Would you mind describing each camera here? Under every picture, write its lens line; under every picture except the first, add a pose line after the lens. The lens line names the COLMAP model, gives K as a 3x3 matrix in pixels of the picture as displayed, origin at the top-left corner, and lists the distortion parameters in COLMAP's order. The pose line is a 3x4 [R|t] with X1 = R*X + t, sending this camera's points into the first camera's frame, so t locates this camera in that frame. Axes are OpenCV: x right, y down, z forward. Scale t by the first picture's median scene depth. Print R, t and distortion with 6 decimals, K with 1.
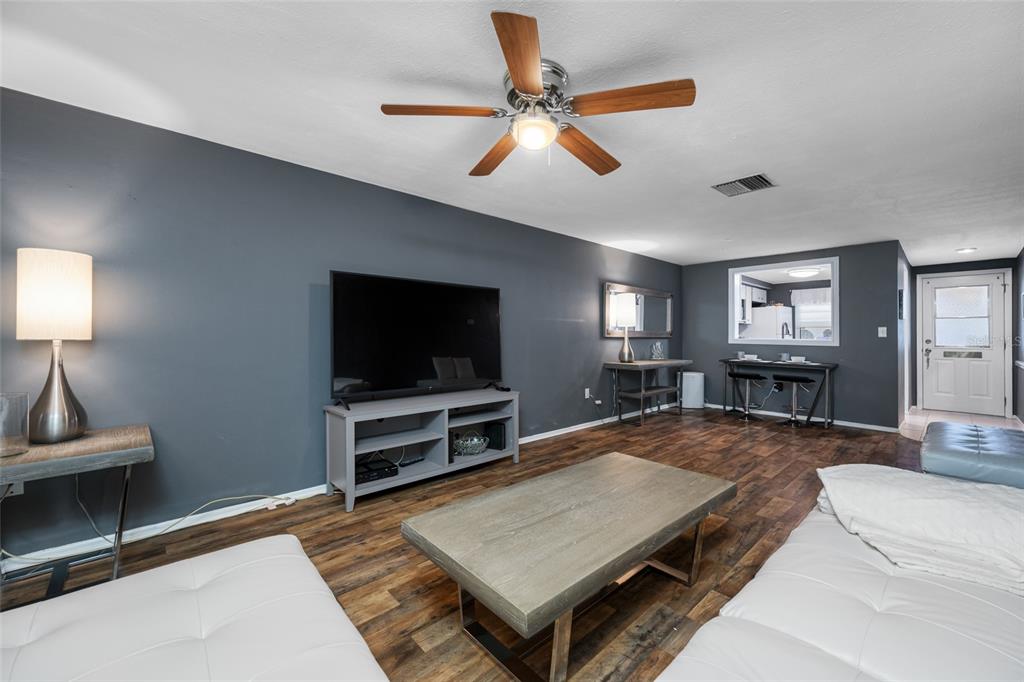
lens RADIAL K [[407.1, 0, 511.7], [0, 407.1, 334.2], [0, 0, 1]] dist [-0.009608, -0.000505]
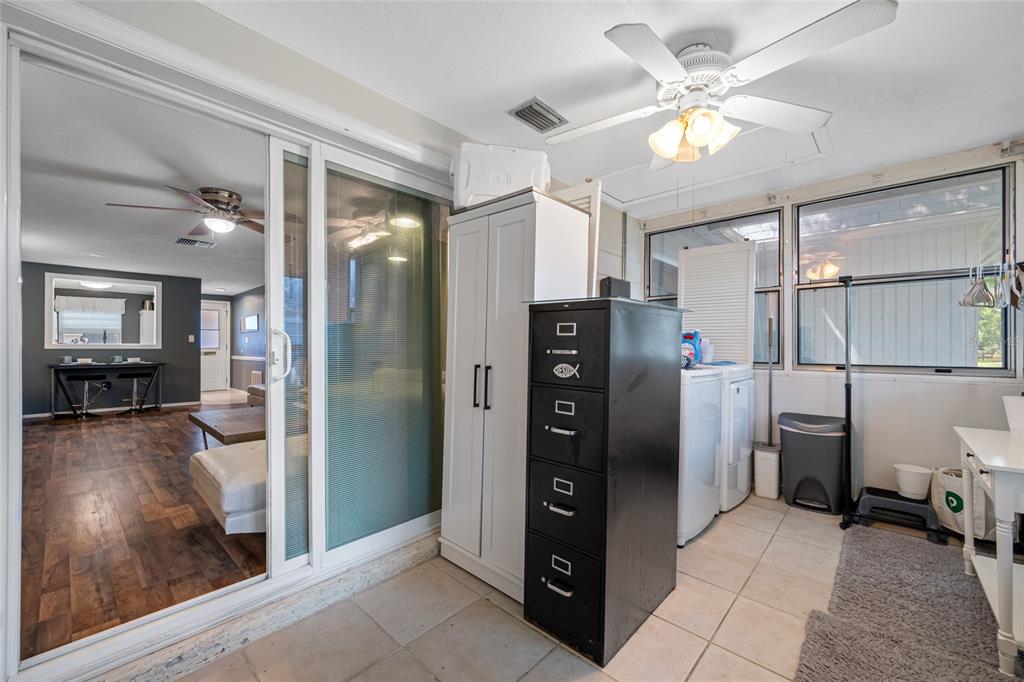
lens RADIAL K [[407.1, 0, 511.4], [0, 407.1, 340.6], [0, 0, 1]] dist [-0.009608, -0.000505]
pose [[-0.098091, 0.004392, 0.995168, -0.624601], [-0.001454, 0.999989, -0.004556, 0.006649], [-0.995176, -0.001894, -0.098083, -0.026177]]
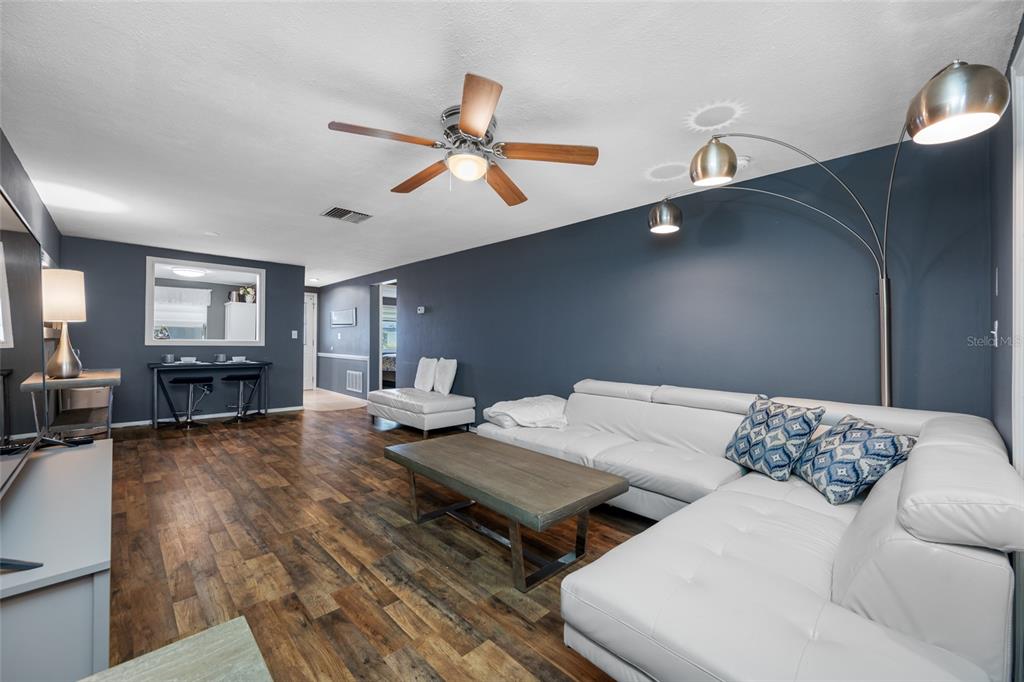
lens RADIAL K [[407.1, 0, 511.4], [0, 407.1, 337.1], [0, 0, 1]] dist [-0.009608, -0.000505]
pose [[-0.034947, 0.000552, 0.999389, -0.380435], [-0.013975, 0.999902, -0.001041, -0.005039], [-0.999291, -0.014003, -0.034936, 0.316279]]
